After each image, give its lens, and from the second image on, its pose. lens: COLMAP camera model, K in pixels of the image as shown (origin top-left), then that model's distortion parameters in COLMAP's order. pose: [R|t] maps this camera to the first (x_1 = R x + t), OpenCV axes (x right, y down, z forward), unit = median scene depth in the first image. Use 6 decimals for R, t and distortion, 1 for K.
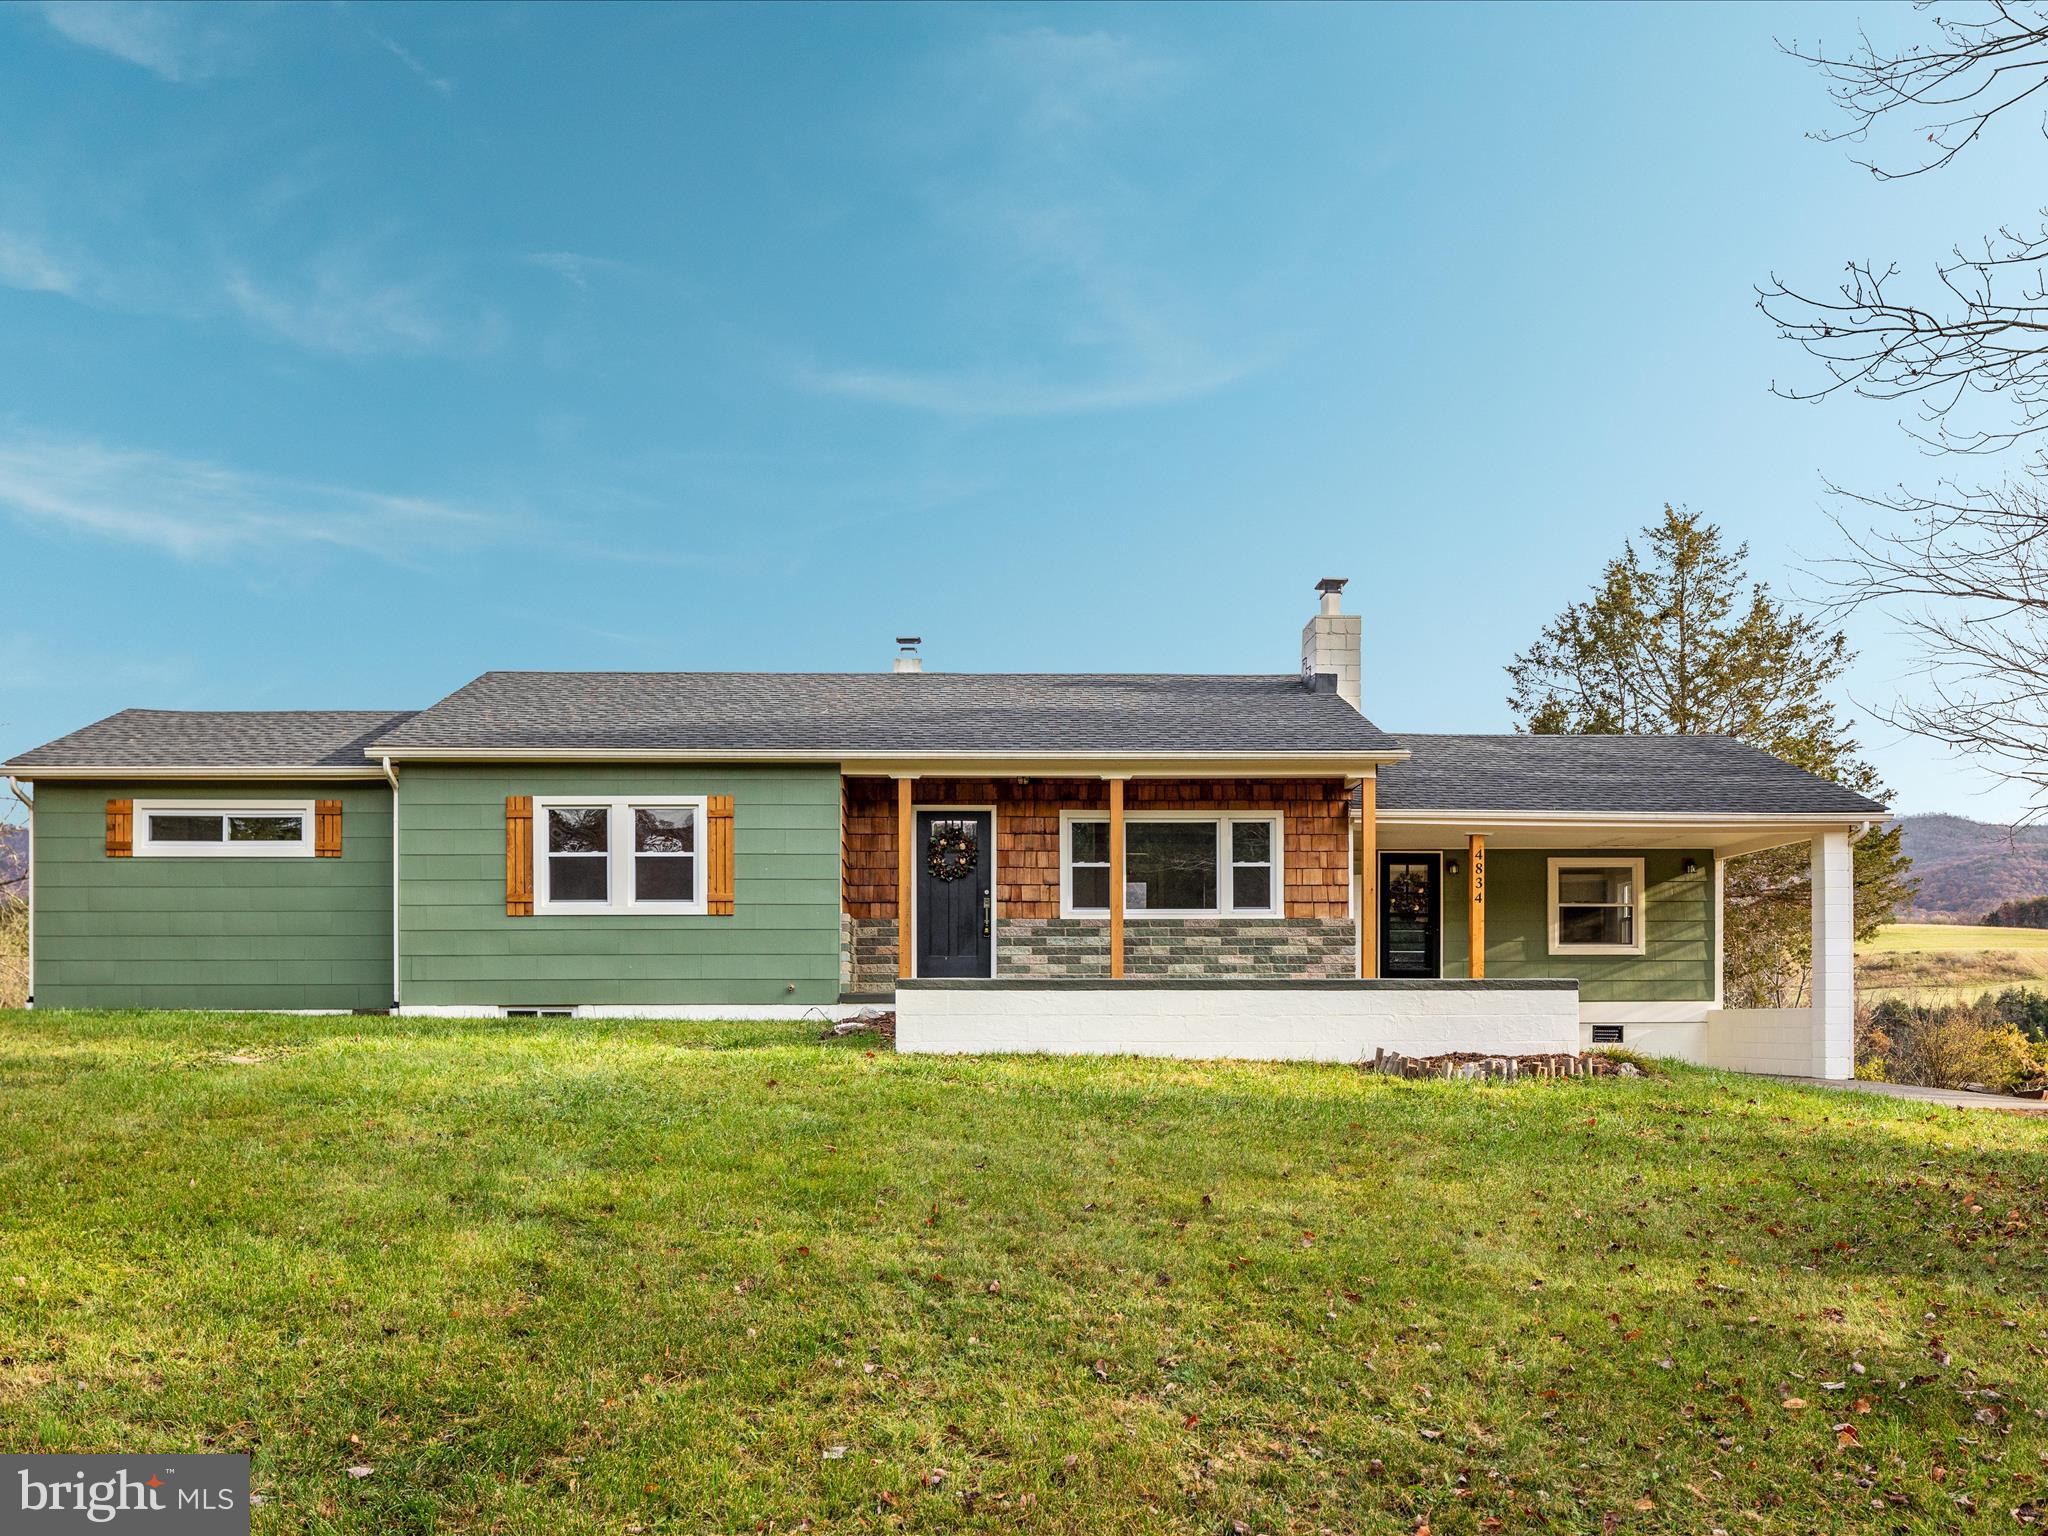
lens RADIAL K [[1545.6, 0, 1001.4], [0, 1545.6, 1023.6], [0, 0, 1]] dist [-0.012771, -0.003034]
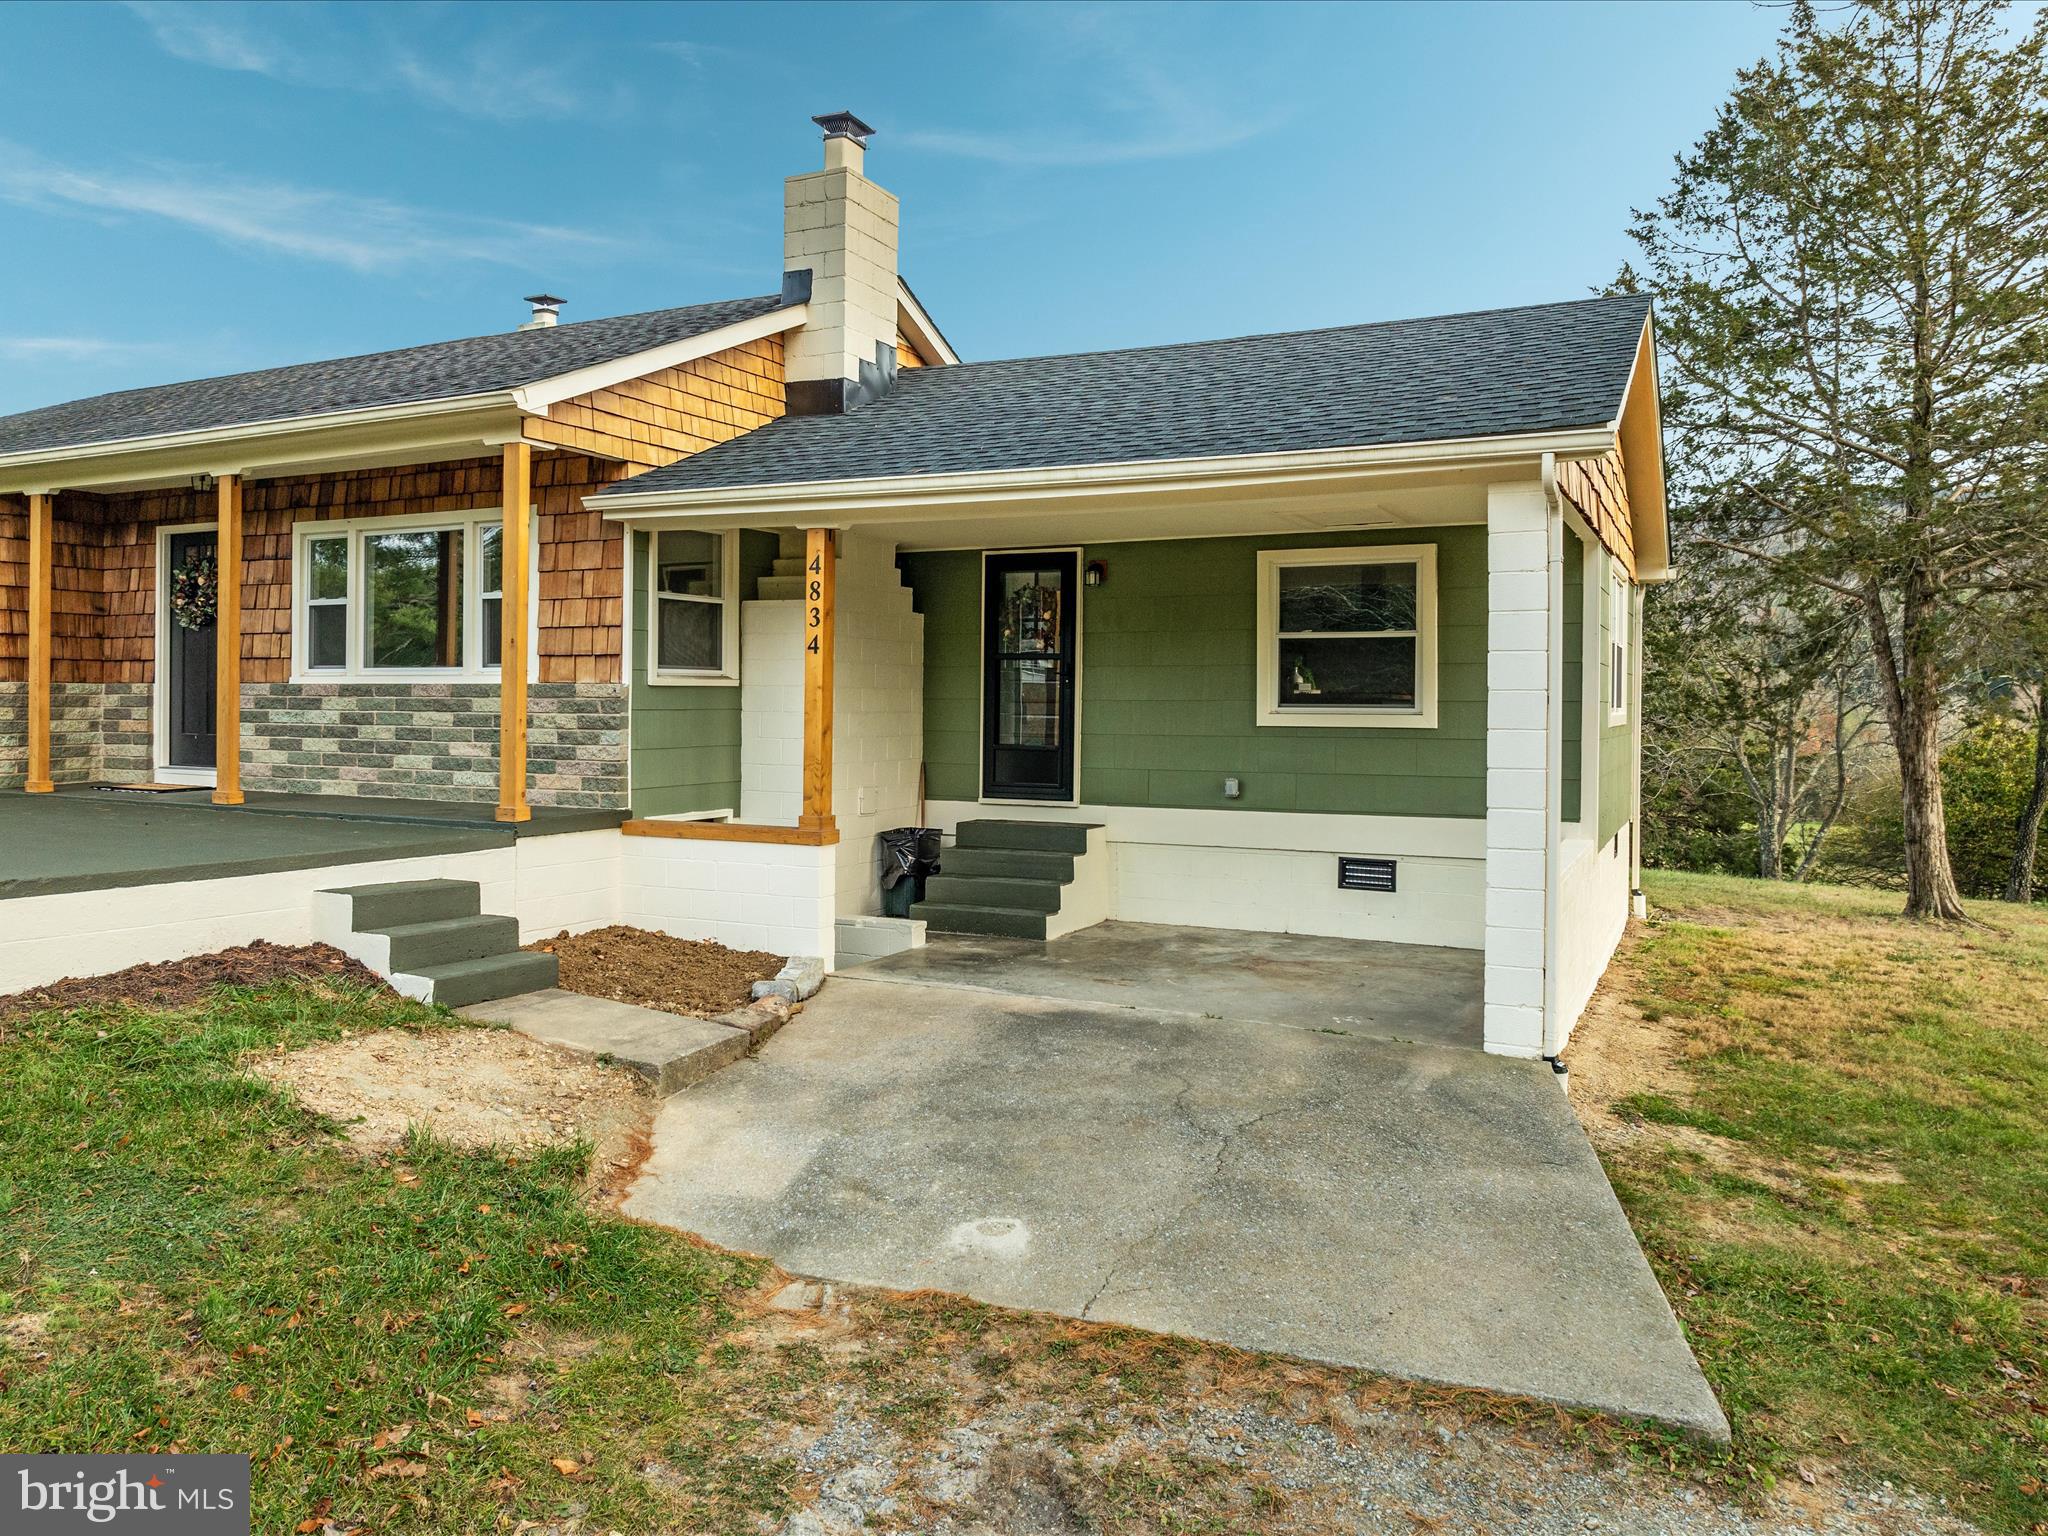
lens RADIAL K [[1454.5, 0, 1017.8], [0, 1454.5, 703.3], [0, 0, 1]] dist [-0.001698, -0.071551]
pose [[0.884778, 0.010044, -0.465905, 0.617907], [-0.007932, 0.999947, 0.006494, -0.065552], [0.465946, -0.002050, 0.884811, 0.586445]]
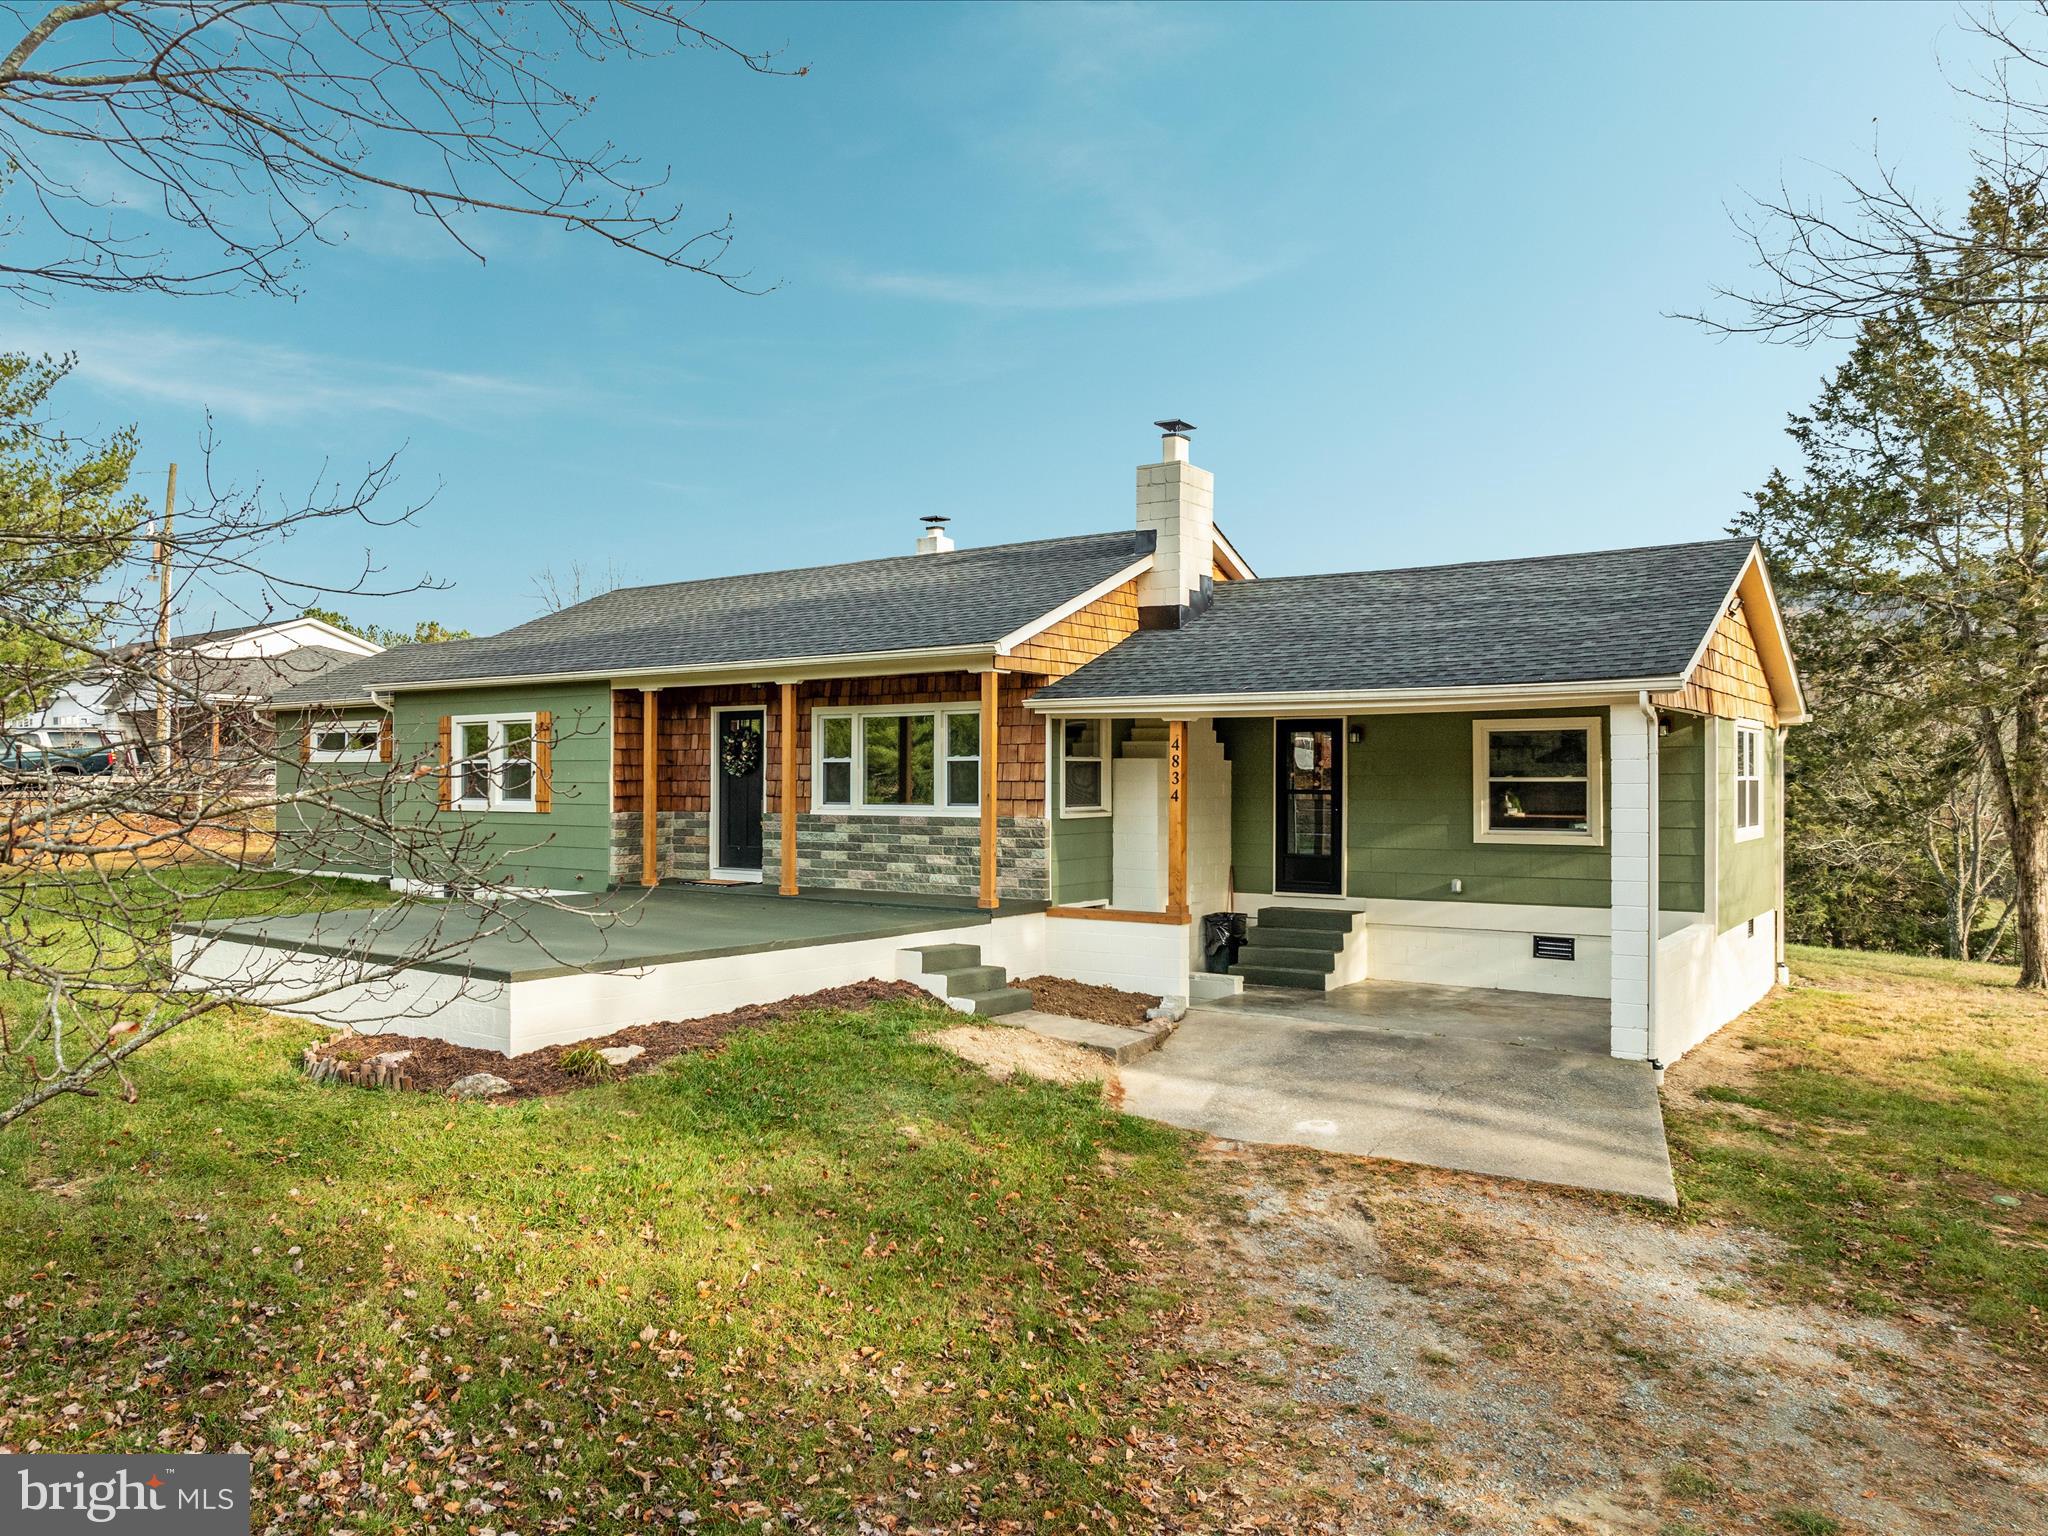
lens RADIAL K [[1437.6, 0, 1027.6], [0, 1437.6, 762.2], [0, 0, 1]] dist [-0.035129, -0.004554]
pose [[0.799673, -0.003562, -0.600425, 0.724646], [-0.000283, 0.999980, -0.006309, -0.095929], [0.600435, 0.005215, 0.799657, 0.325389]]
